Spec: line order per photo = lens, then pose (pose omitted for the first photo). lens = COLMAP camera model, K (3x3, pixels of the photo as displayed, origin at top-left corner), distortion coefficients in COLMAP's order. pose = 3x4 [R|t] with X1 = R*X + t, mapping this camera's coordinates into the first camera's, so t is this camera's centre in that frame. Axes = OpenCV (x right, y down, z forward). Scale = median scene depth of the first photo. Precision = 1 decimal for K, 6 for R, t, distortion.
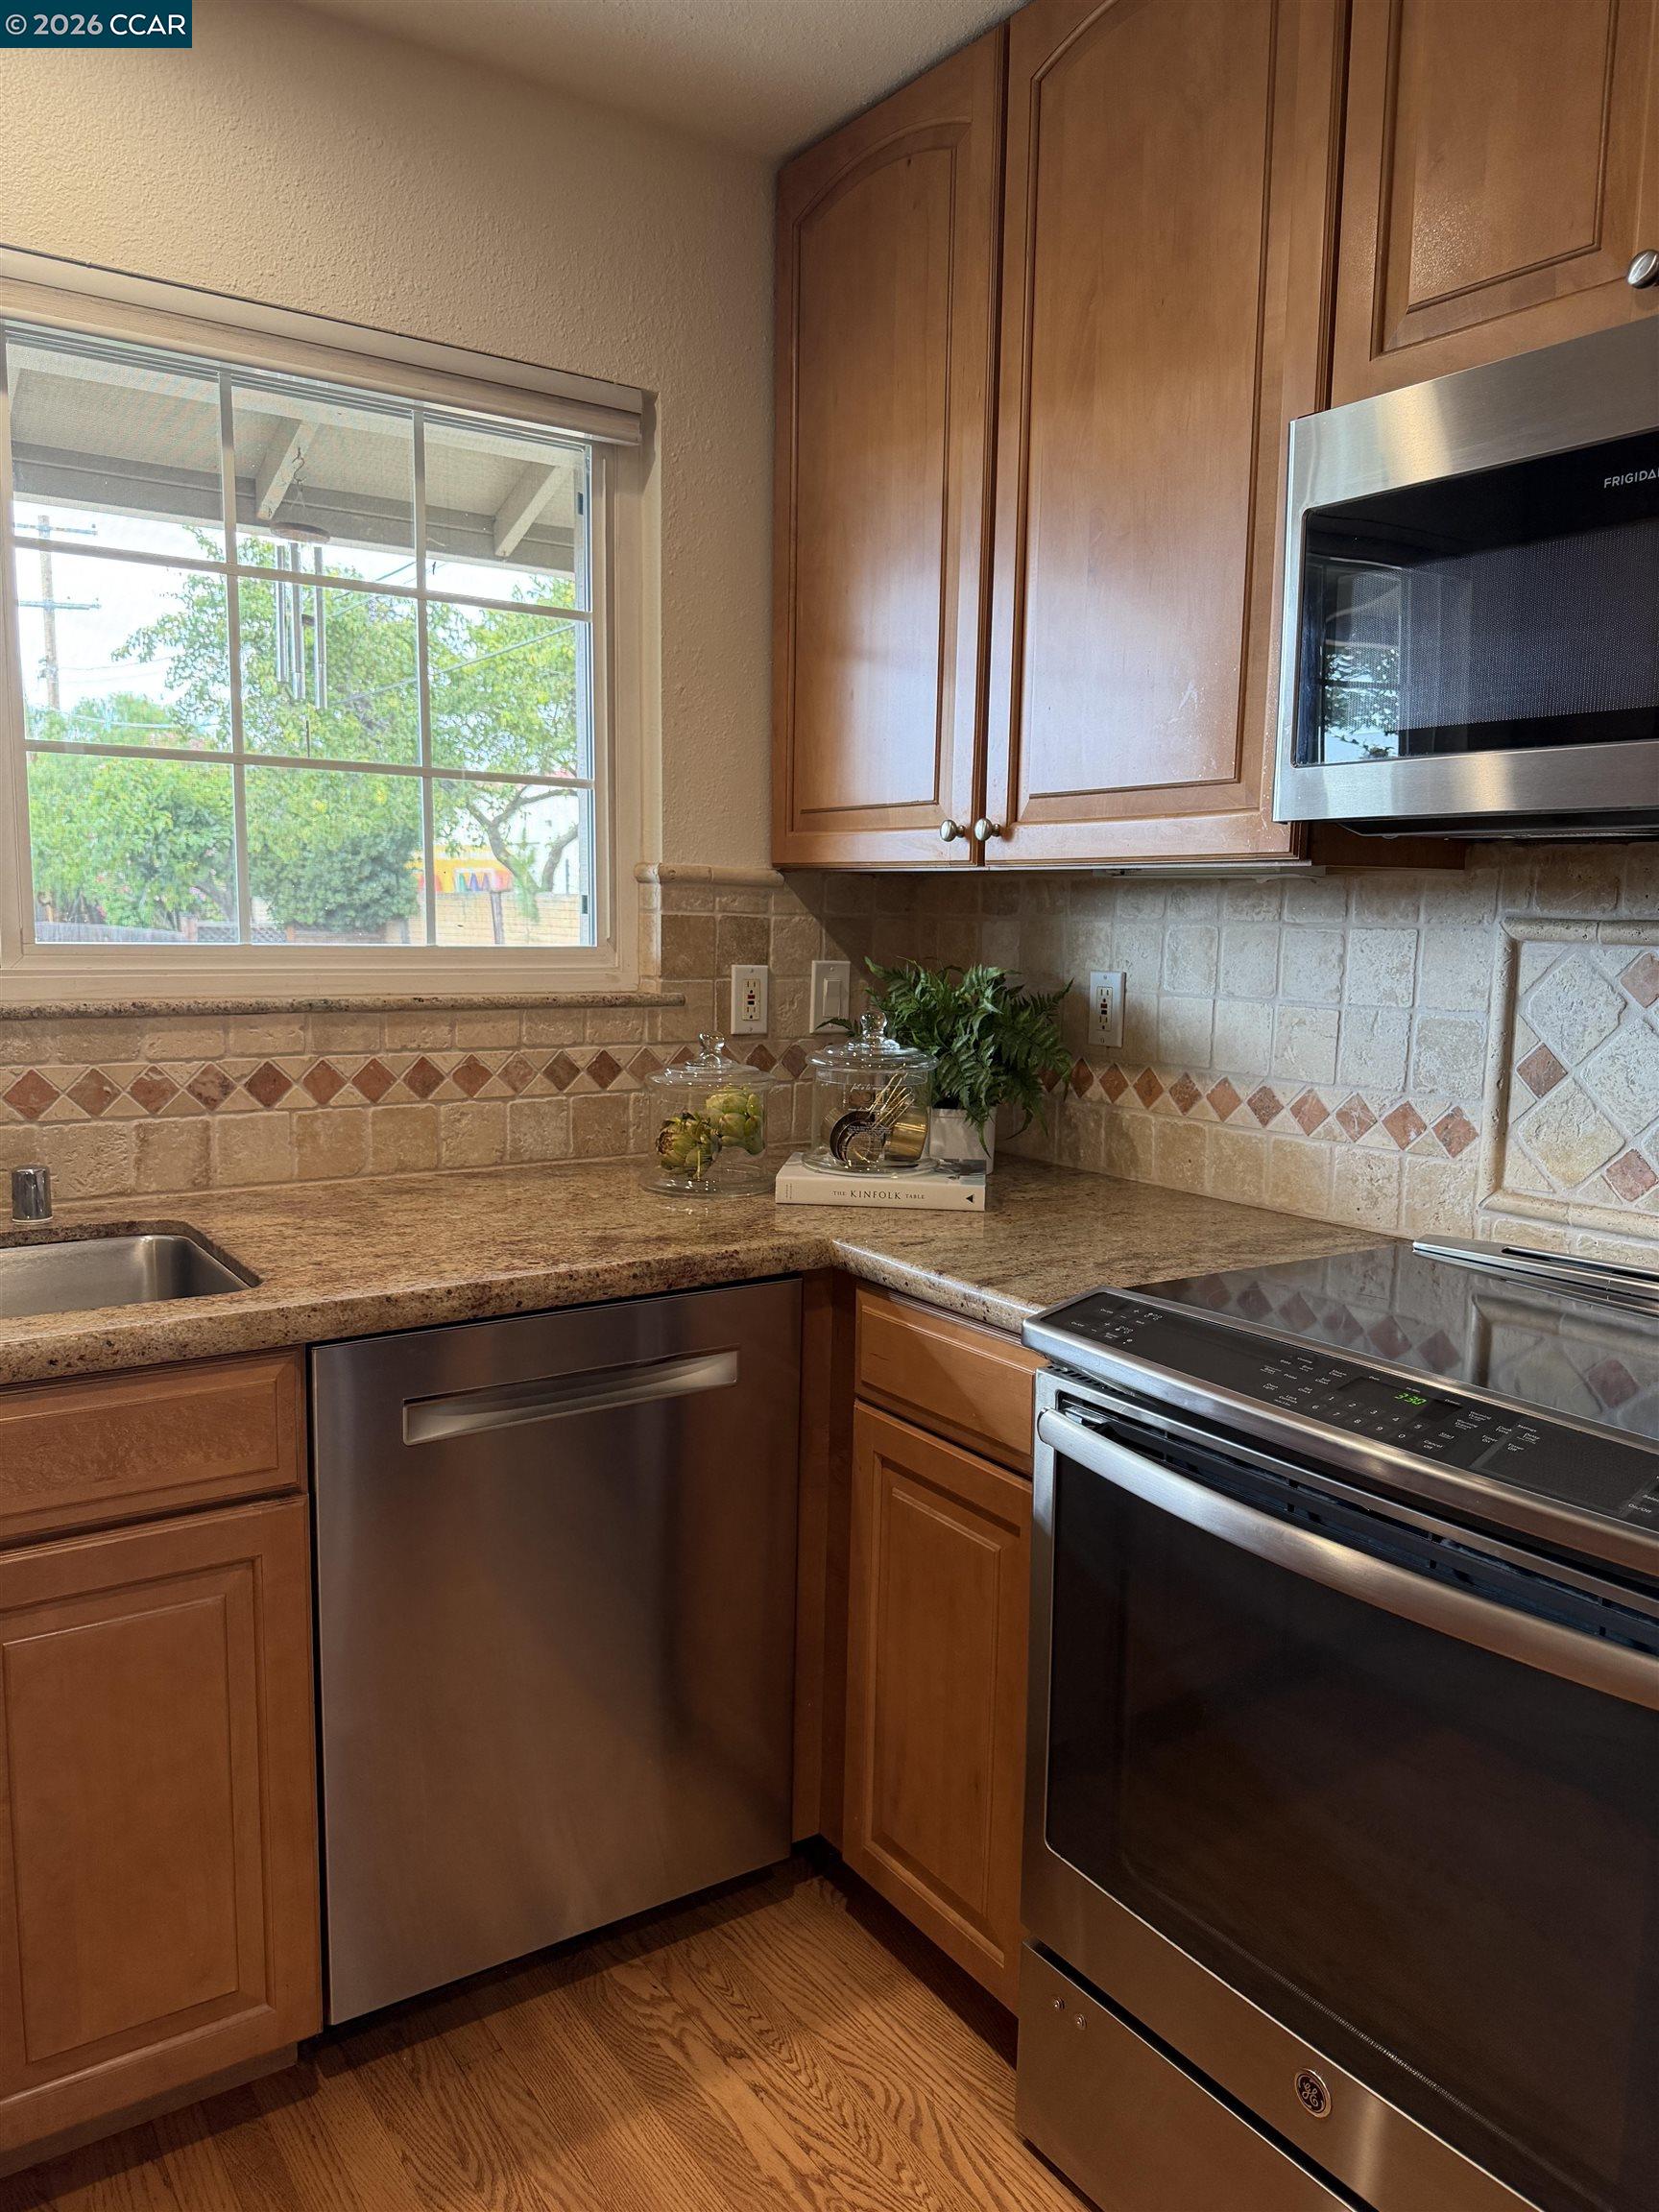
lens RADIAL K [[1545.3, 0, 832.2], [0, 1545.3, 1112.9], [0, 0, 1]] dist [0.114686, -0.182572]
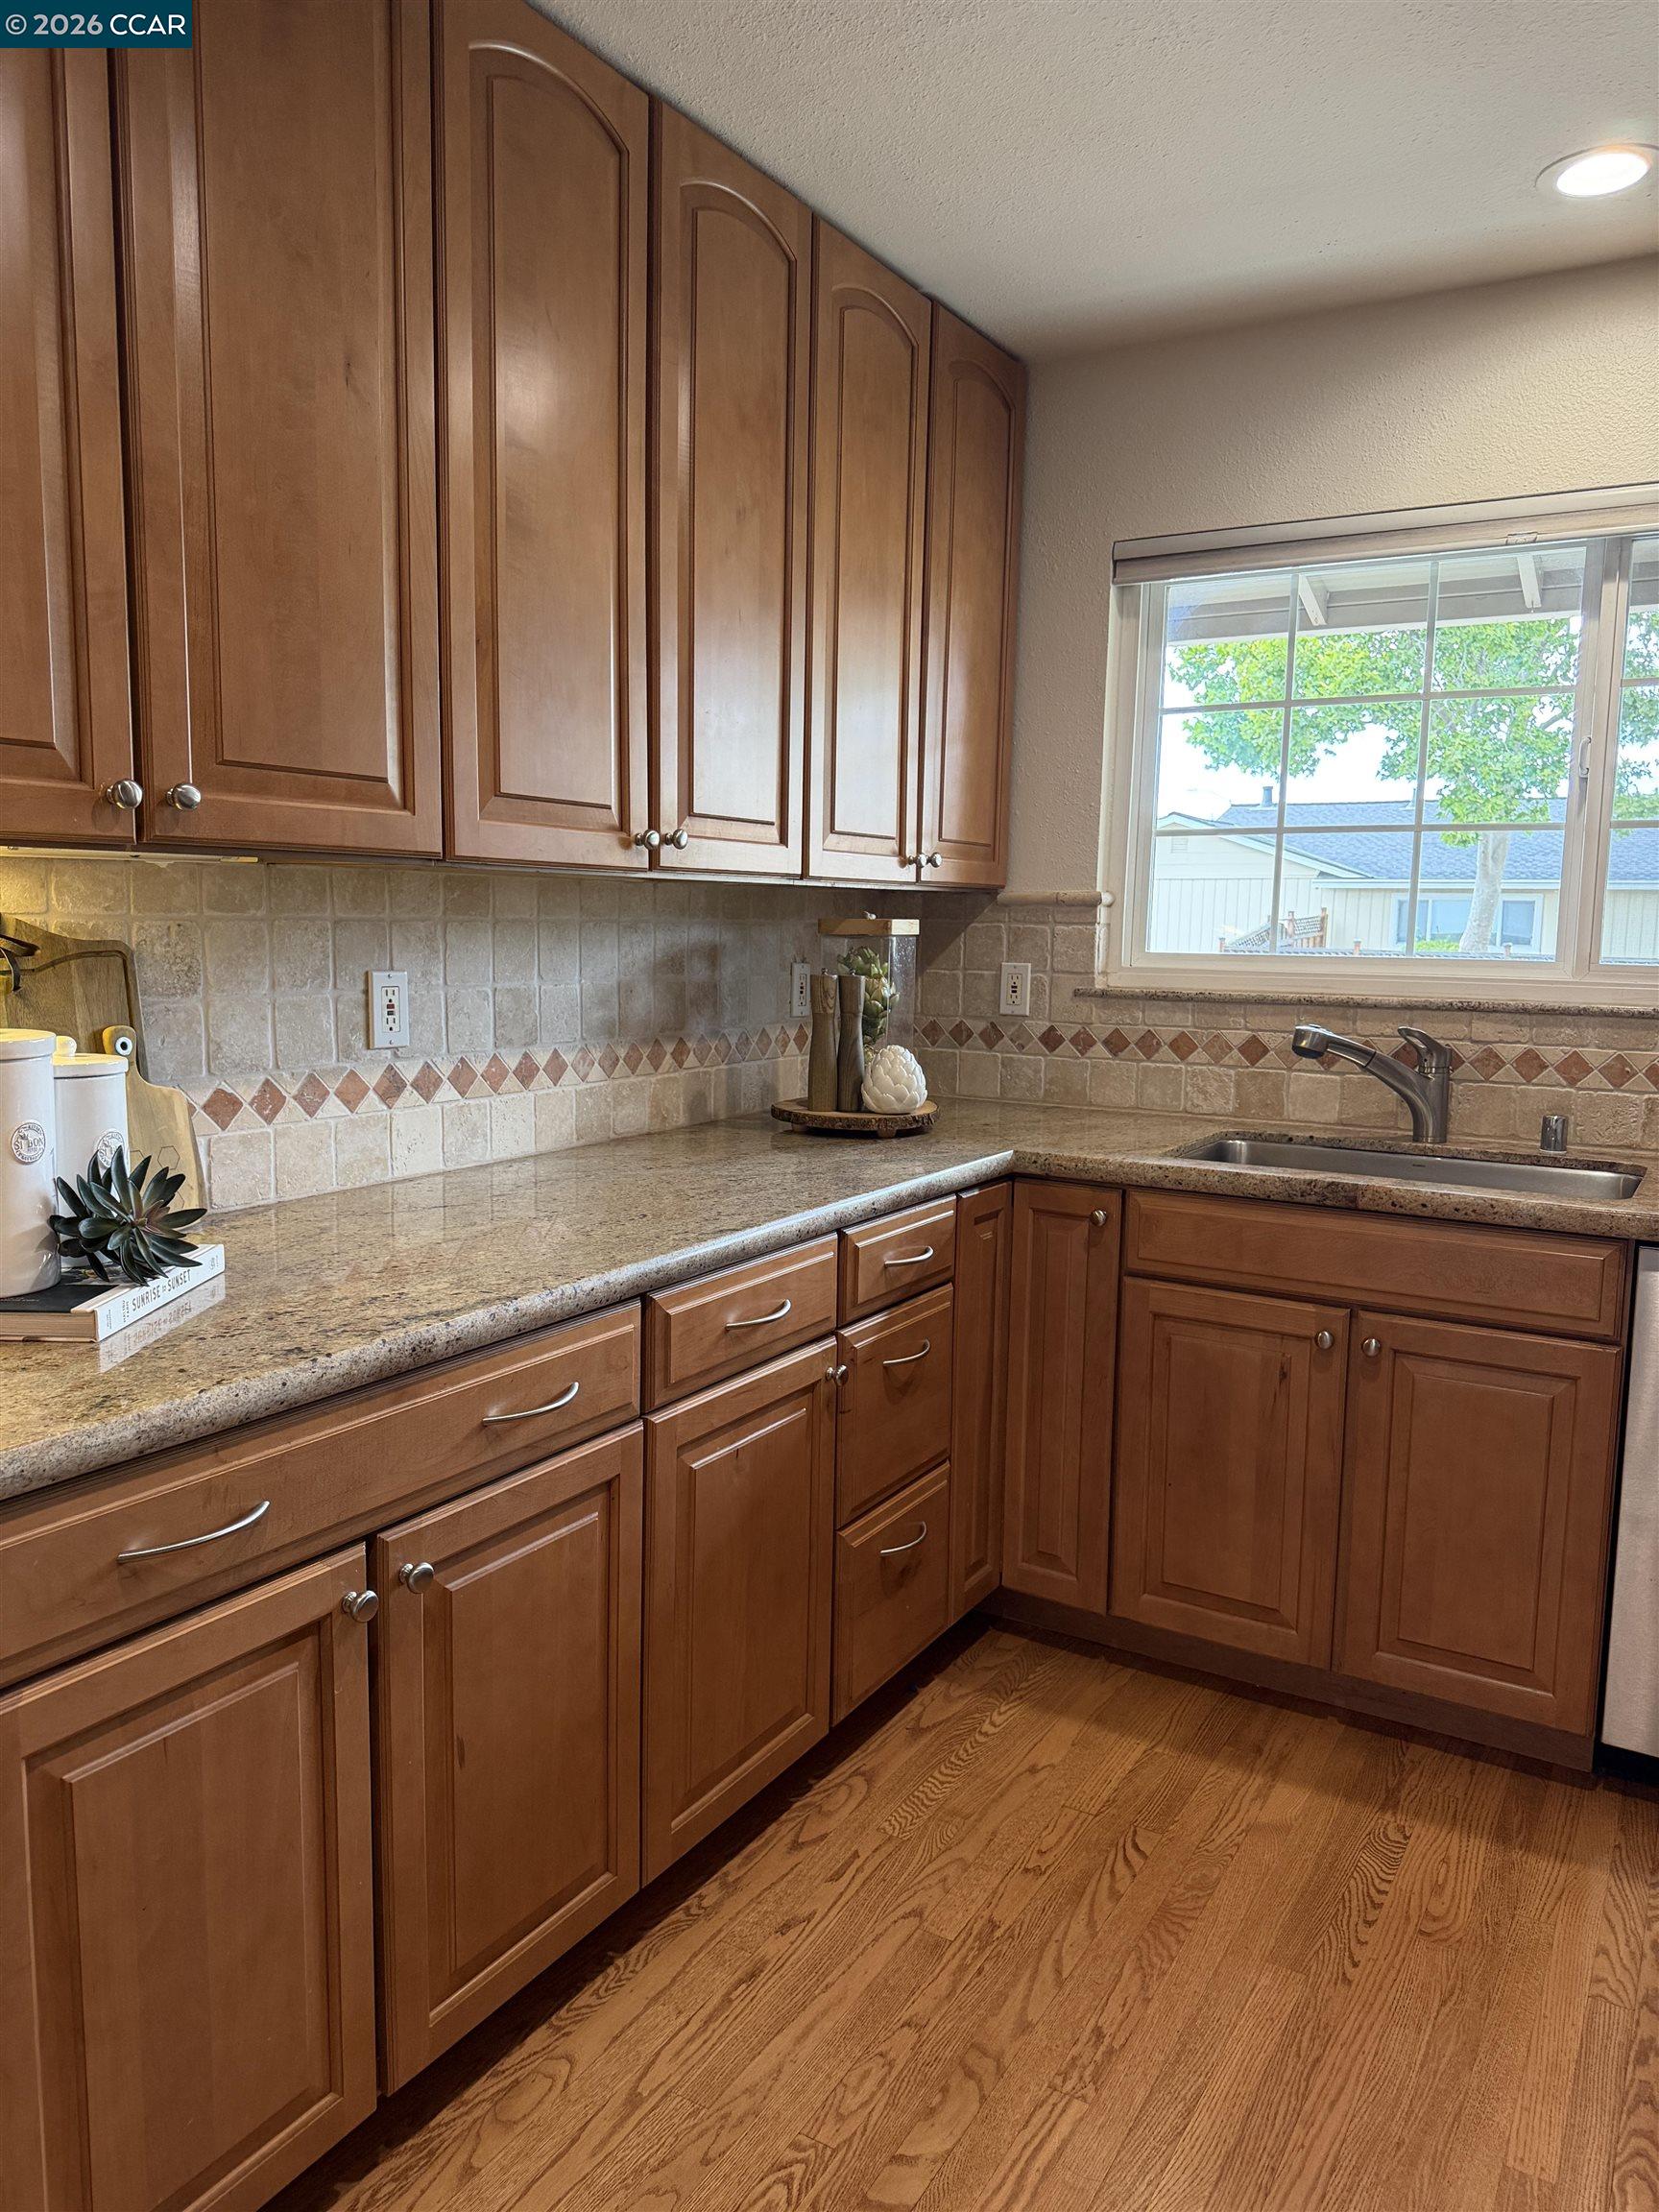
lens RADIAL K [[1556.3, 0, 856.8], [0, 1556.3, 1122.3], [0, 0, 1]] dist [0.145395, -0.243105]
pose [[0.423412, 0.105841, -0.899733, 0.494382], [-0.129029, 0.990073, 0.055747, 0.039072], [0.896702, 0.092487, 0.432865, -0.199348]]
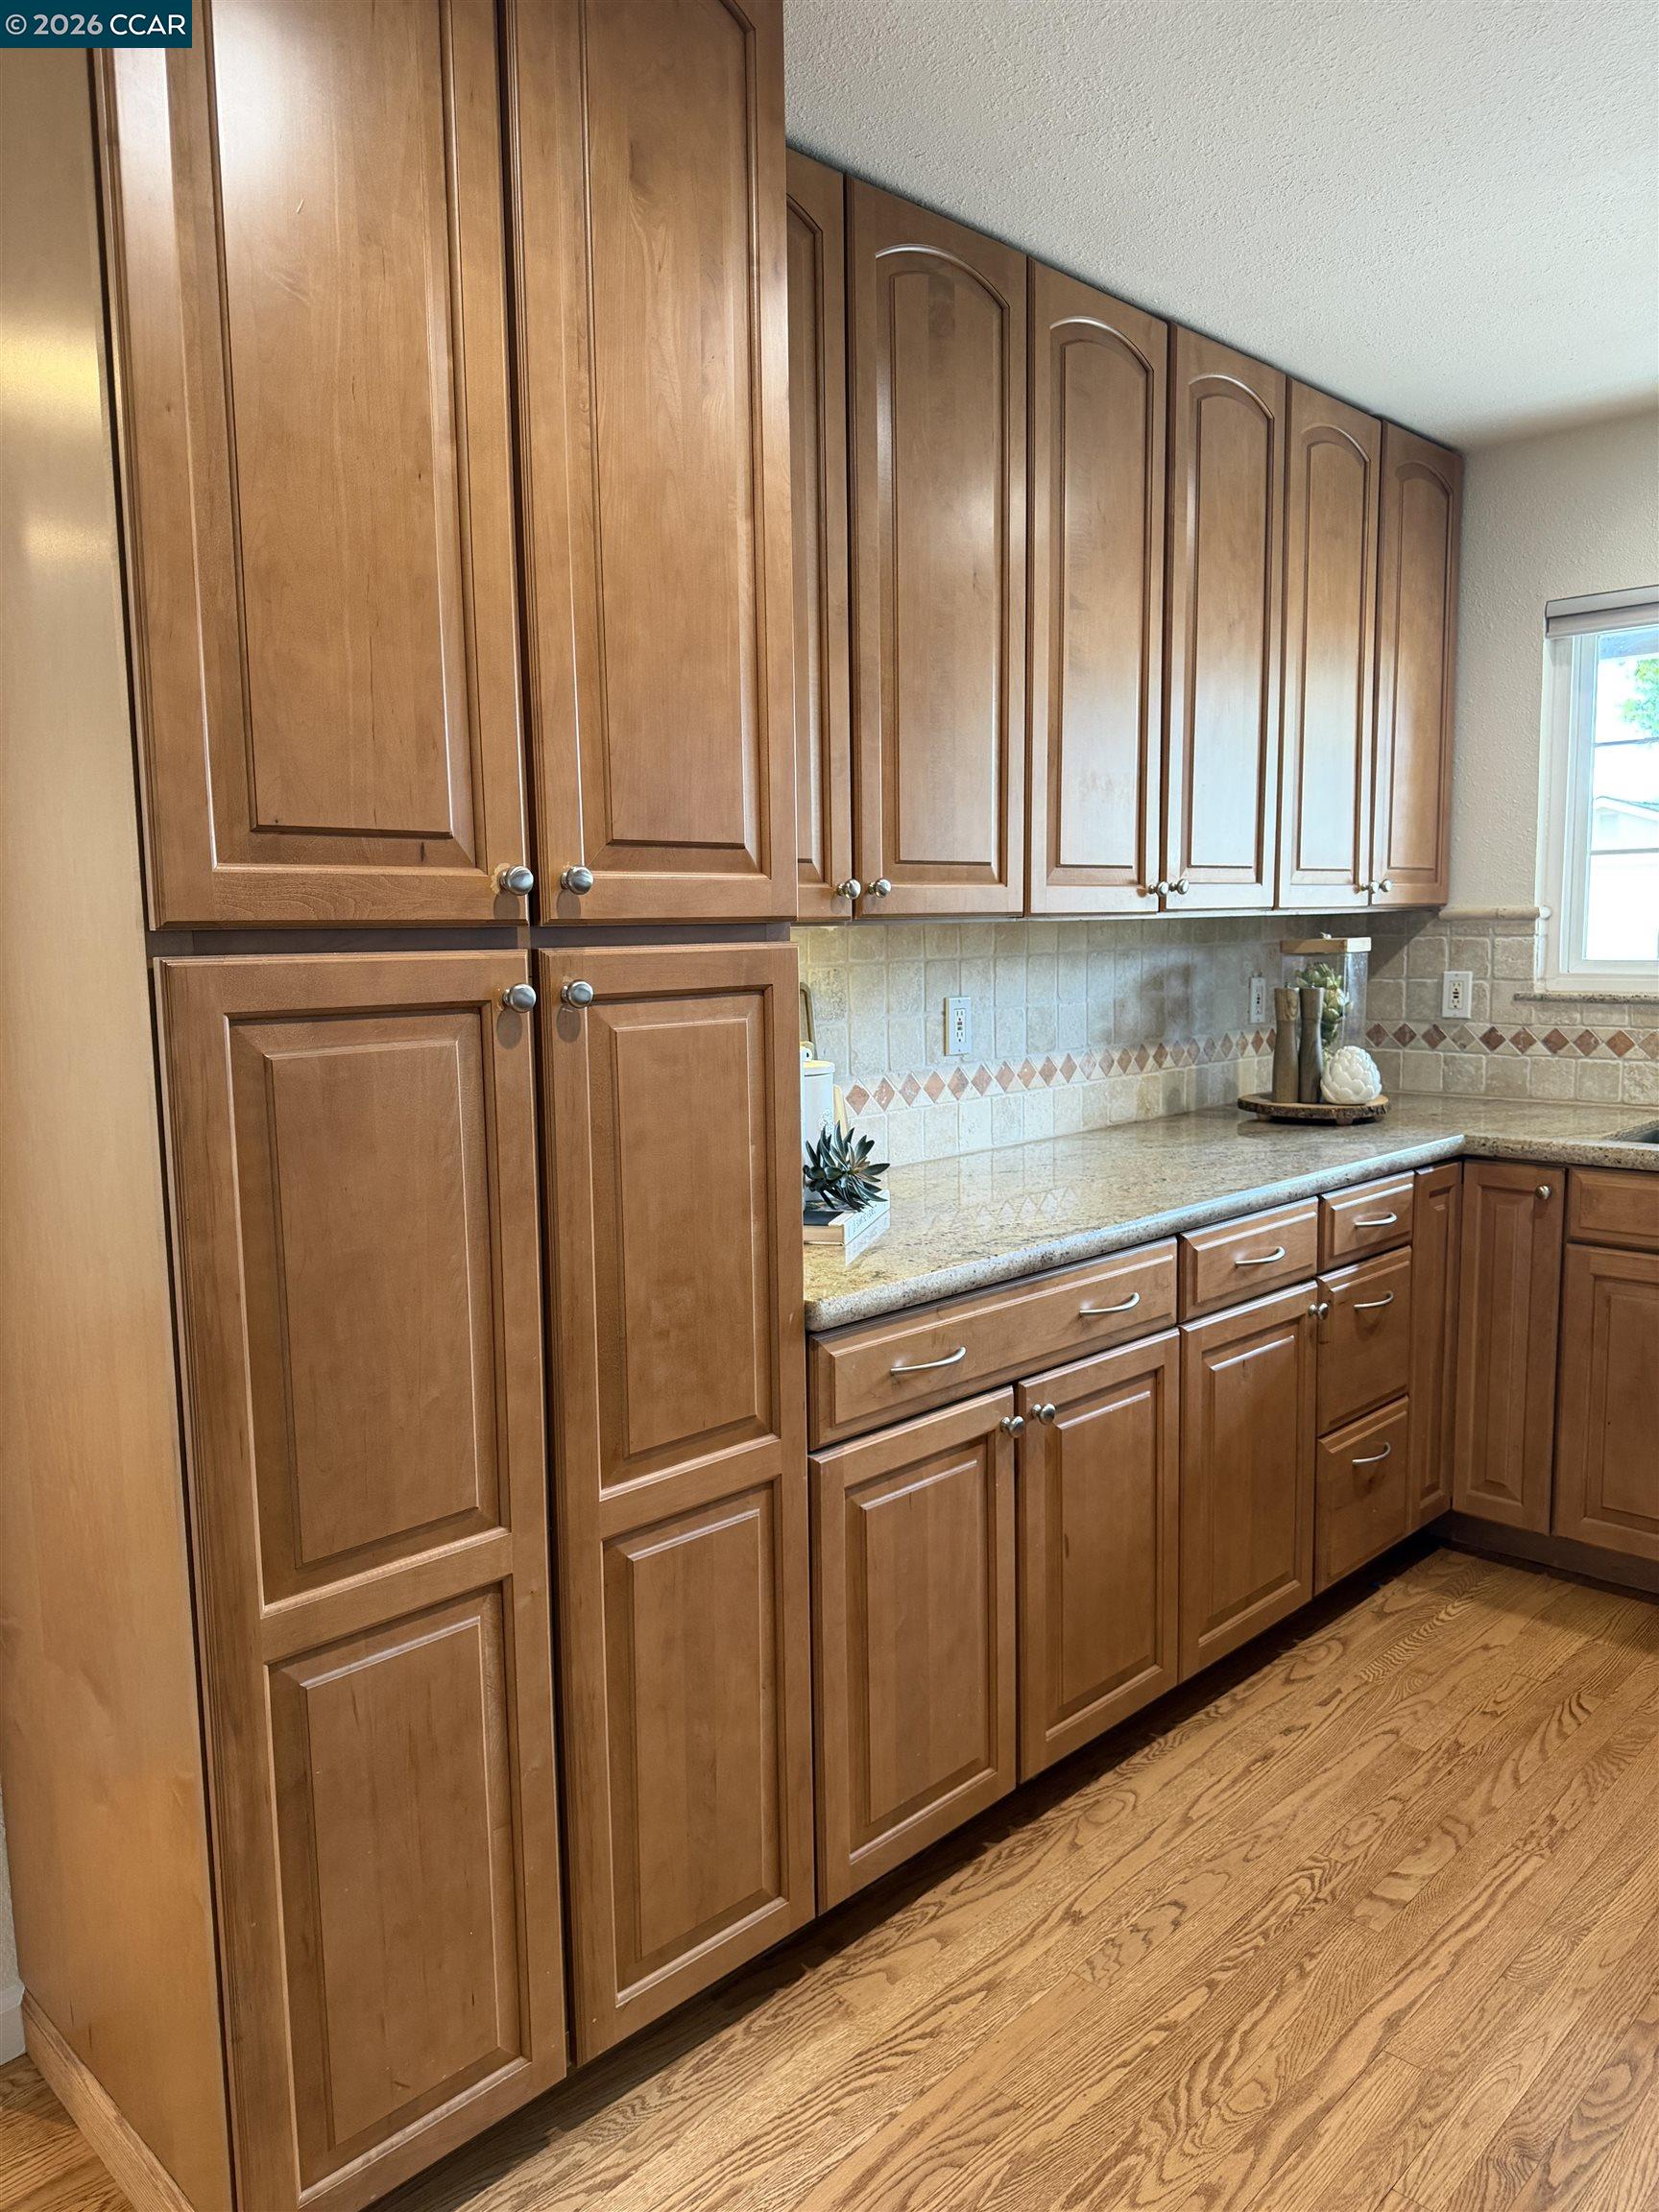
lens RADIAL K [[1547.2, 0, 838.6], [0, 1547.2, 1112.3], [0, 0, 1]] dist [0.168715, -0.364613]
pose [[0.187097, 0.094464, -0.977789, 0.763359], [-0.110414, 0.991081, 0.074620, 0.049071], [0.976117, 0.094000, 0.195858, -0.411832]]
